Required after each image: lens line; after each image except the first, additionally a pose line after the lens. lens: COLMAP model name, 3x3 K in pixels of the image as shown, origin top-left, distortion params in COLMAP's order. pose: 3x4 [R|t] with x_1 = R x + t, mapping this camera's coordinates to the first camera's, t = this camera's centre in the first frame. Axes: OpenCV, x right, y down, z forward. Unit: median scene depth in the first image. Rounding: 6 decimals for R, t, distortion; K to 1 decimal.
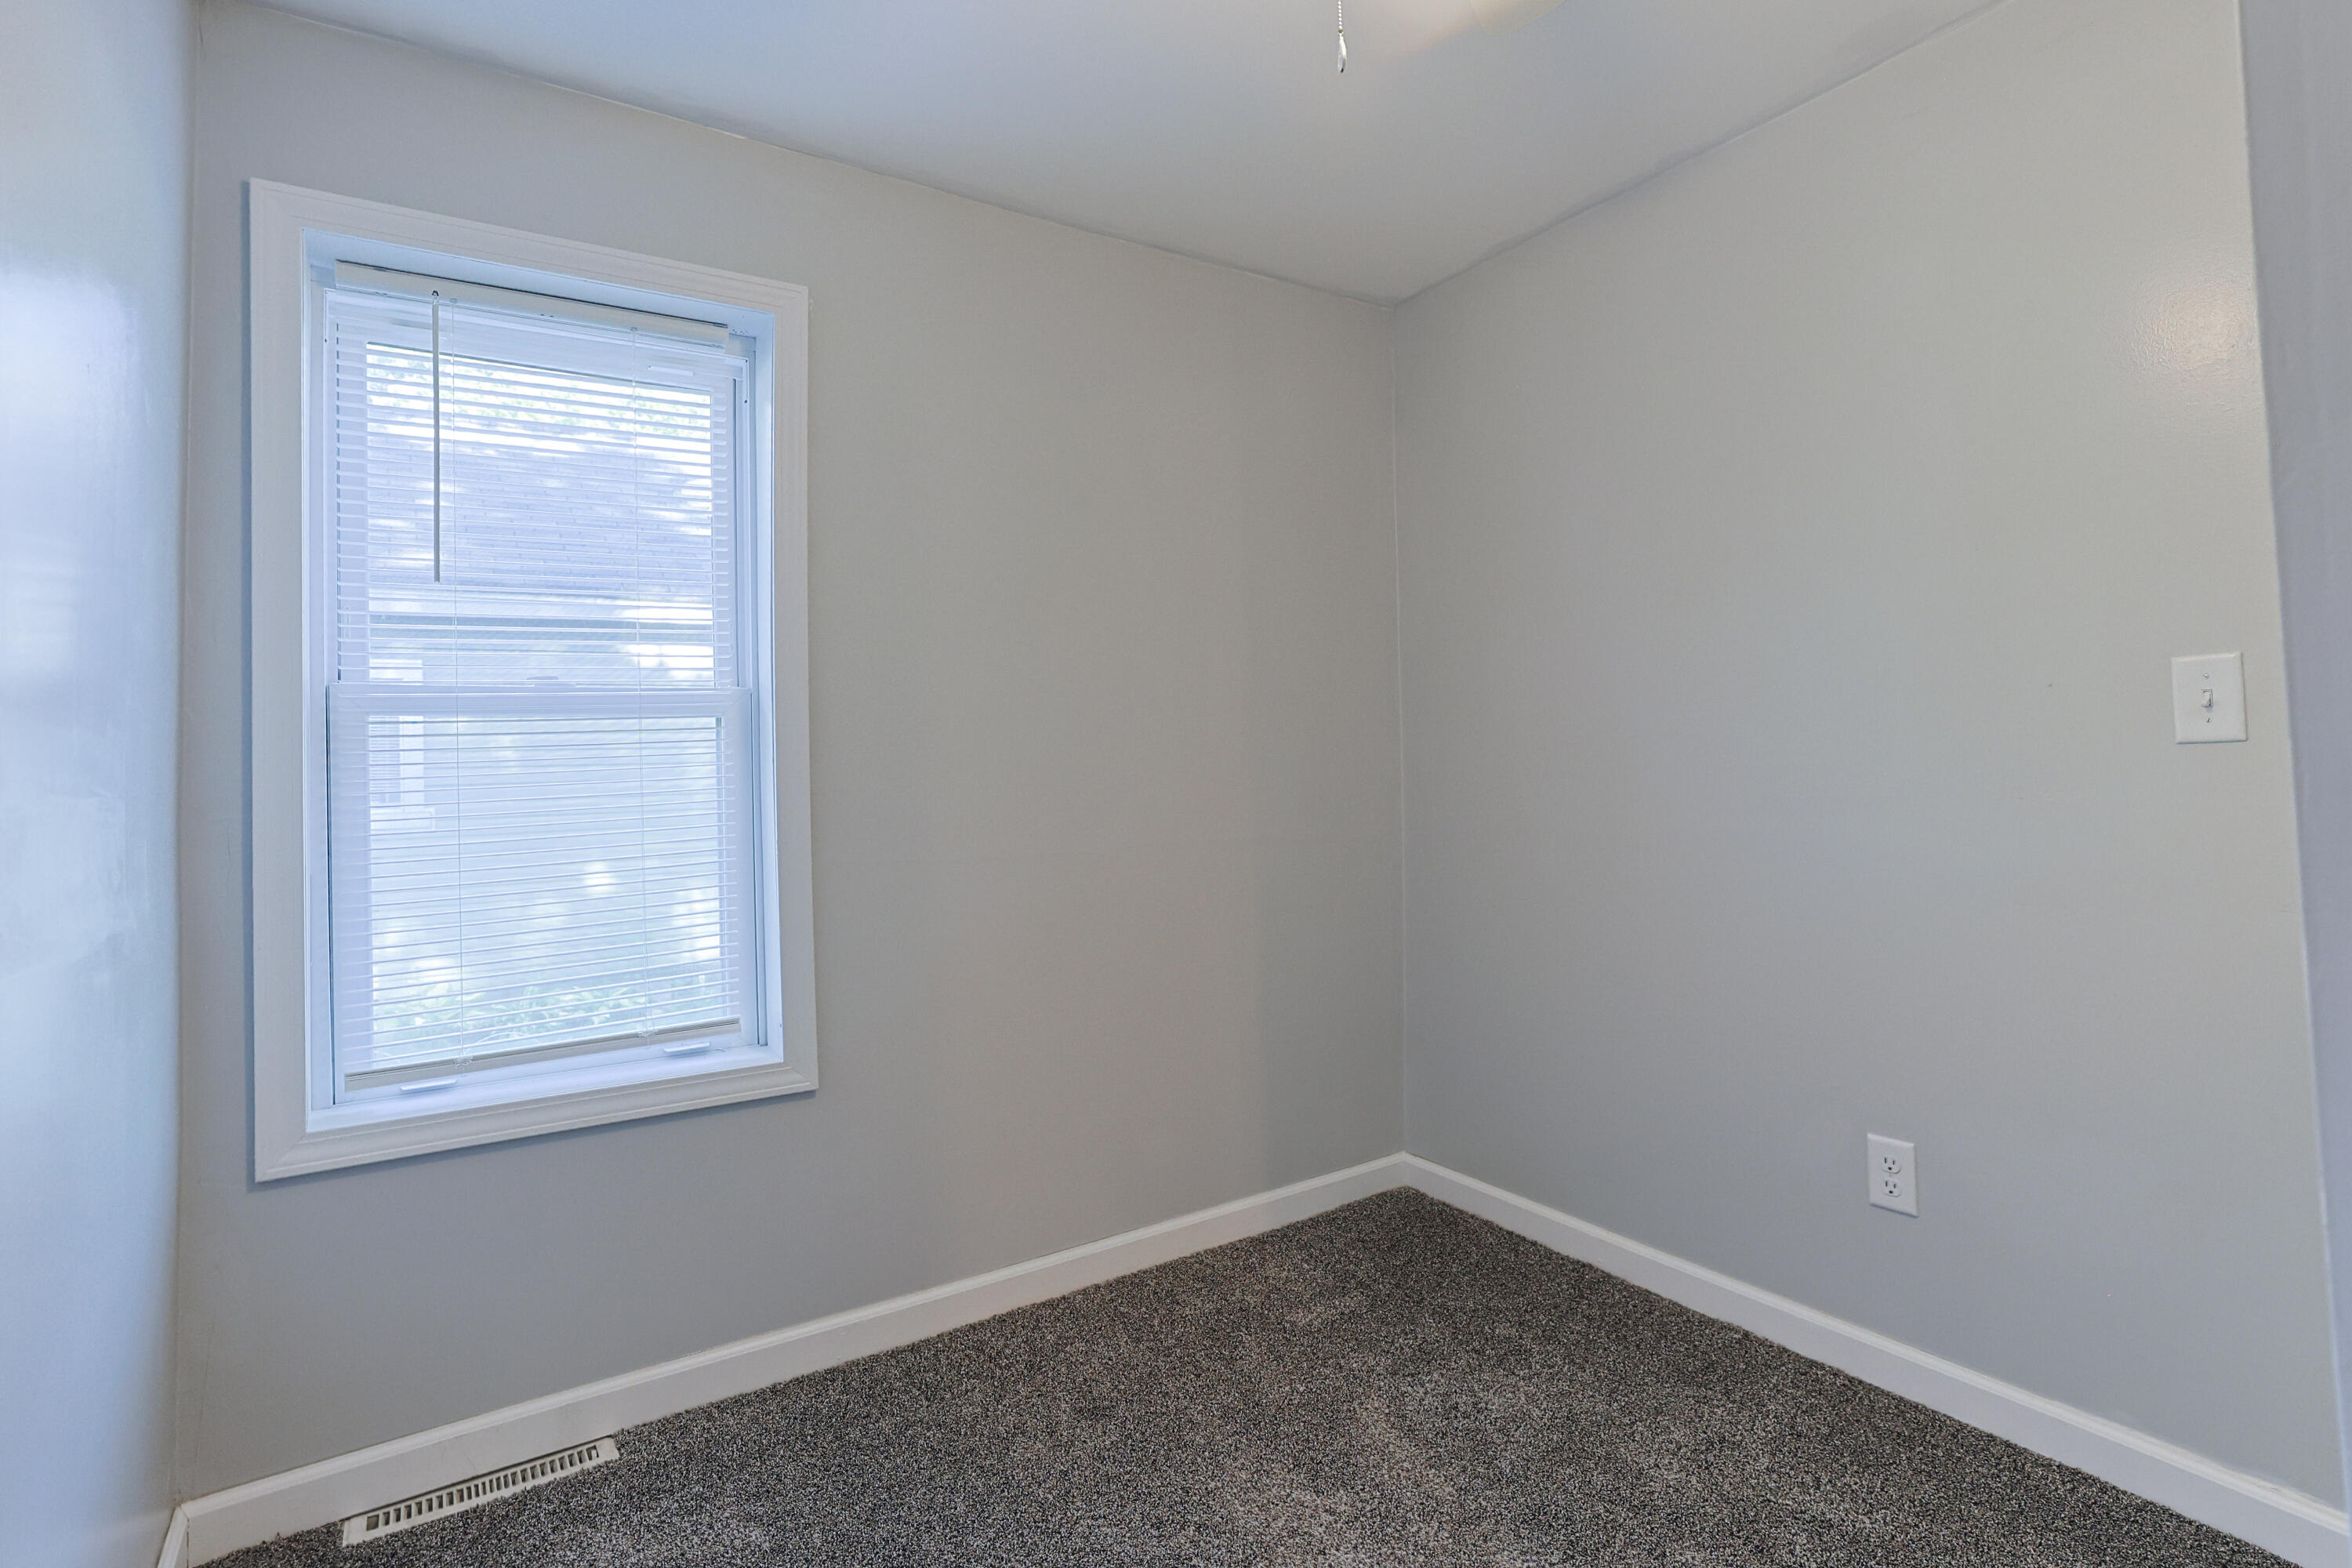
lens RADIAL K [[1136.2, 0, 1214.9], [0, 1136.2, 754.8], [0, 0, 1]] dist [-0.016852, 0.010031]
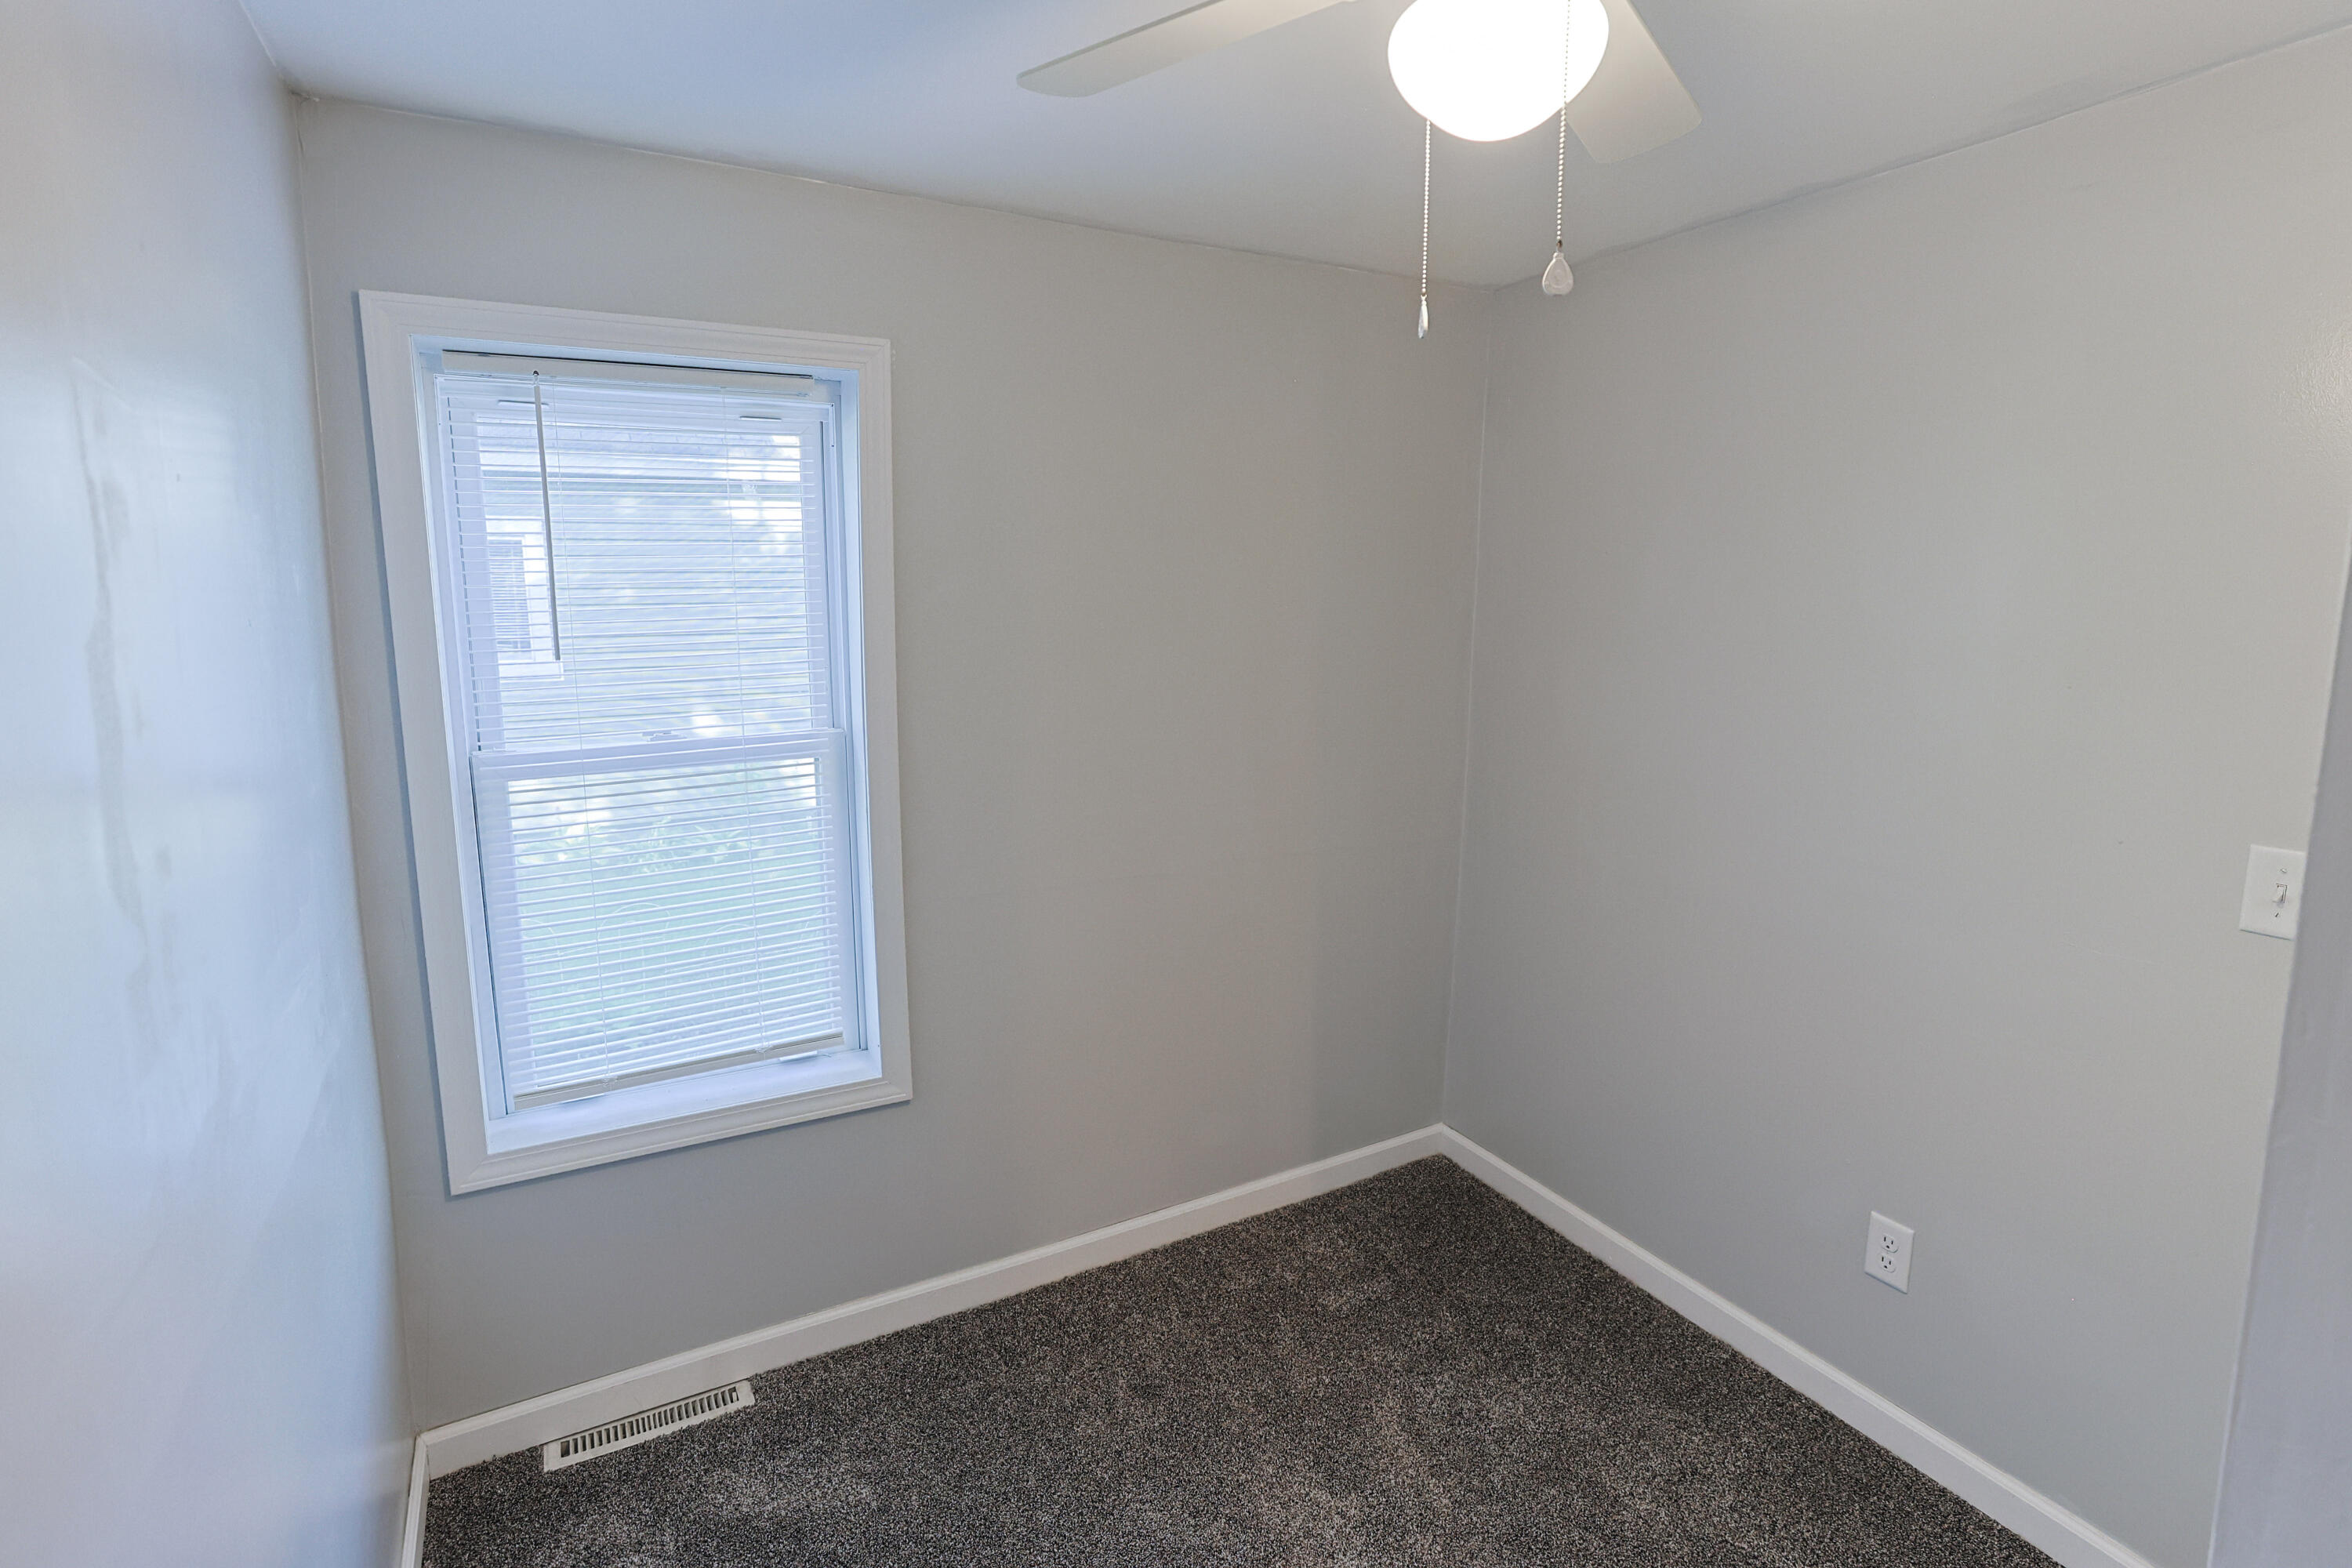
lens RADIAL K [[1136.2, 0, 1215.8], [0, 1136.2, 679.6], [0, 0, 1]] dist [-0.016852, 0.010031]
pose [[0.996222, 0.048629, -0.071950, 0.013342], [-0.034887, 0.982822, 0.181228, -0.366867], [0.079527, -0.178034, 0.980806, -0.008469]]
